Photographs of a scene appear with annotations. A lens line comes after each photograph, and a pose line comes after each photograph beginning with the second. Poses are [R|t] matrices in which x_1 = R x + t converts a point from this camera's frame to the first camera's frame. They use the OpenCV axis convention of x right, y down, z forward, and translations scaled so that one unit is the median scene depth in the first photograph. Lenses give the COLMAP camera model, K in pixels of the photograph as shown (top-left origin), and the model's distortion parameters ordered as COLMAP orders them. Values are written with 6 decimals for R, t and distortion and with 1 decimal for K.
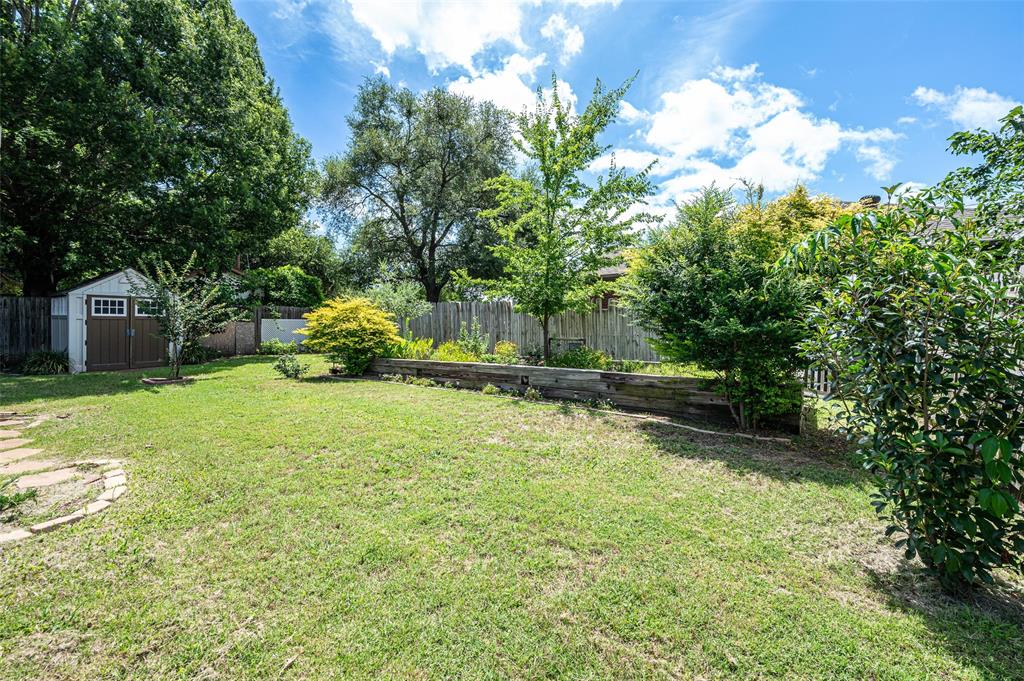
lens RADIAL K [[414.4, 0, 517.6], [0, 414.4, 342.8], [0, 0, 1]] dist [-0.002367, -0.000402]
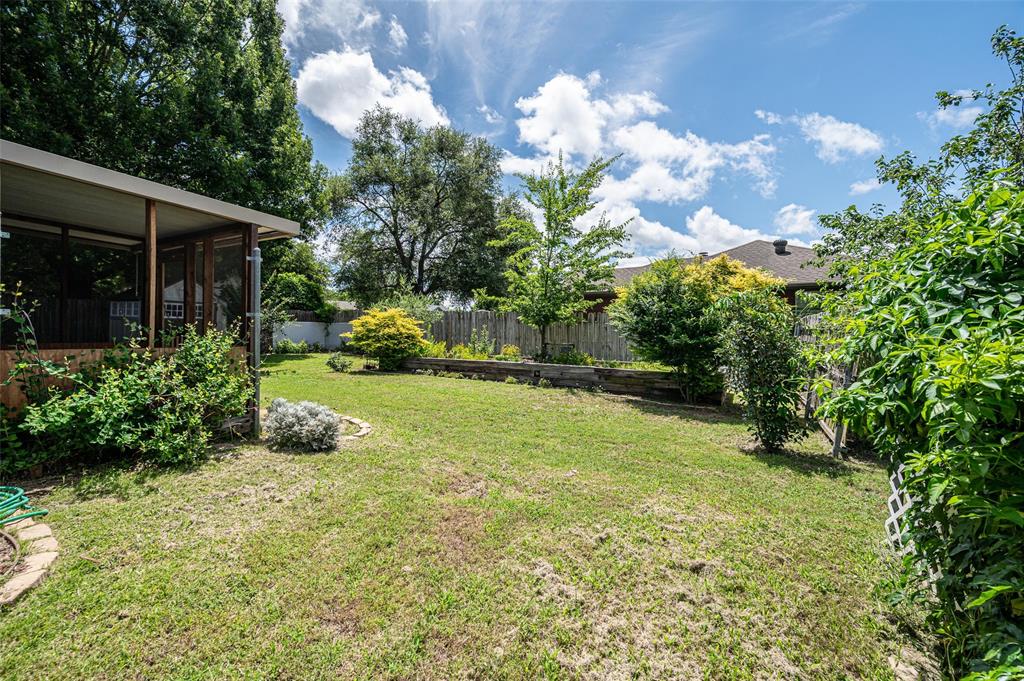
lens RADIAL K [[407.8, 0, 511.8], [0, 407.8, 346.9], [0, 0, 1]] dist [-0.002643, -0.000243]
pose [[0.995083, 0.014596, 0.097960, -0.169181], [-0.014970, 0.999883, 0.003089, -0.001411], [-0.097904, -0.004540, 0.995186, -0.290931]]
